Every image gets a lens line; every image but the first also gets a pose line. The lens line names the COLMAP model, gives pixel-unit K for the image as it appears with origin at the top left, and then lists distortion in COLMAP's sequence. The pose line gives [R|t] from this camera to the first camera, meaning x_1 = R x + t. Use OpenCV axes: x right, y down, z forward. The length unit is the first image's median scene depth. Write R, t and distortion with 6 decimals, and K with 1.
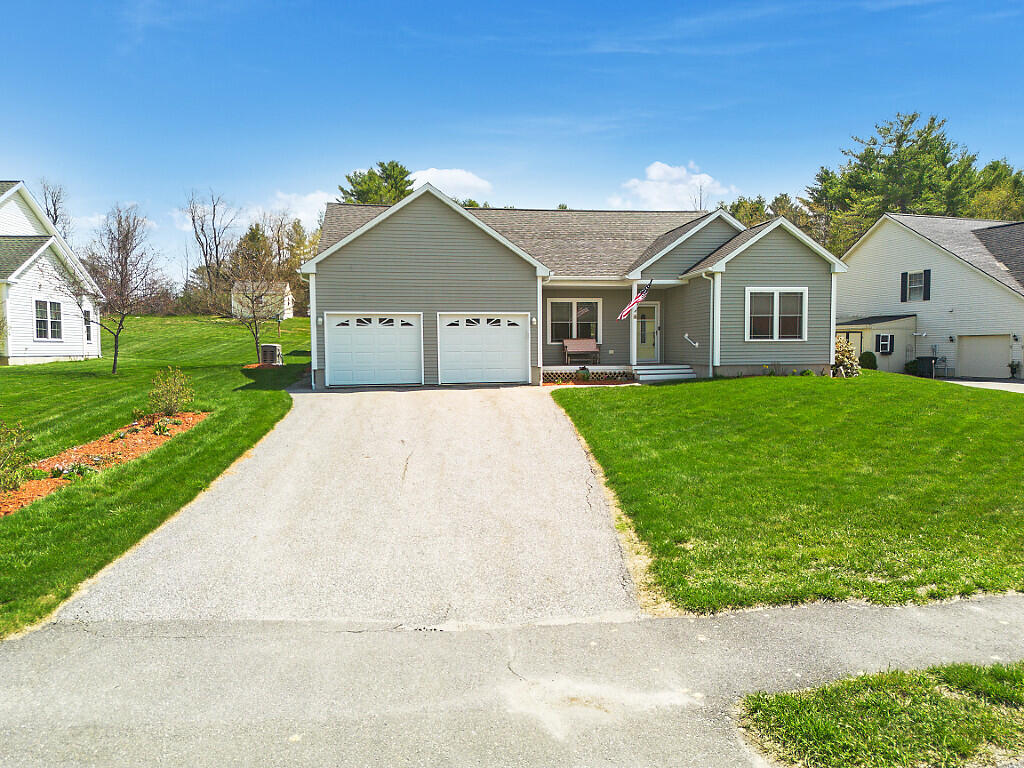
lens RADIAL K [[712.9, 0, 512.0], [0, 712.9, 384.0], [0, 0, 1]] dist [0.093159, -0.096921]
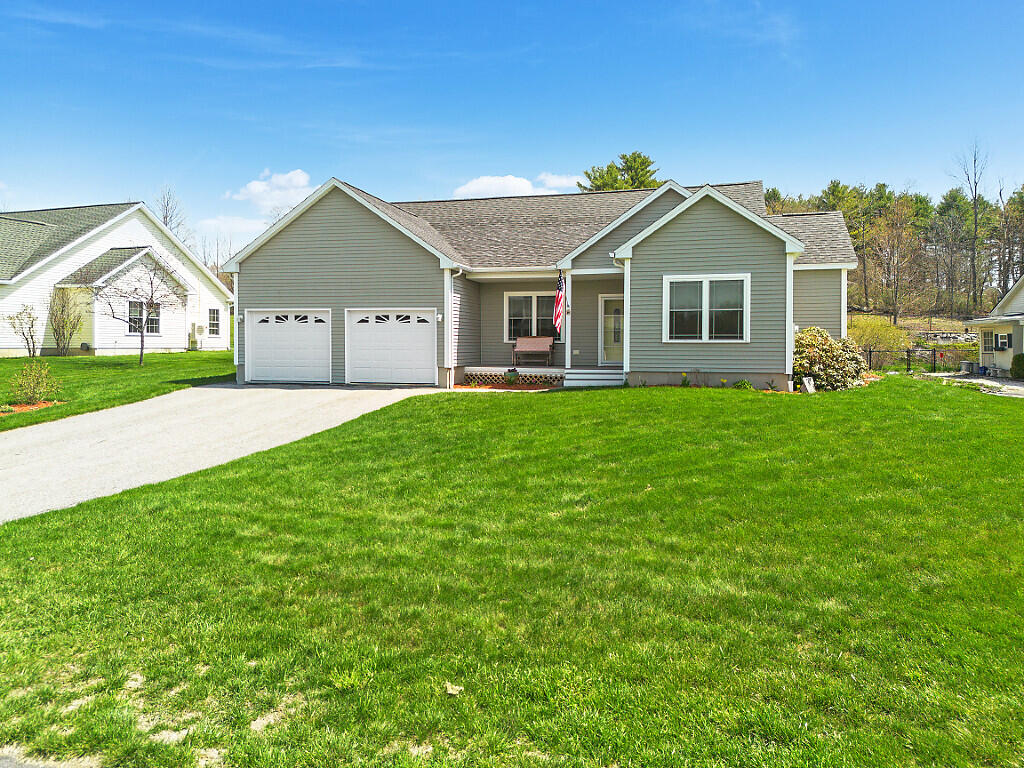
lens RADIAL K [[723.0, 0, 512.0], [0, 723.0, 384.0], [0, 0, 1]] dist [0.070133, 0.000015]
pose [[0.923668, 0.032162, -0.381842, 0.473961], [-0.030082, 0.999482, 0.011417, -0.016457], [0.382011, 0.000941, 0.924157, 0.179109]]
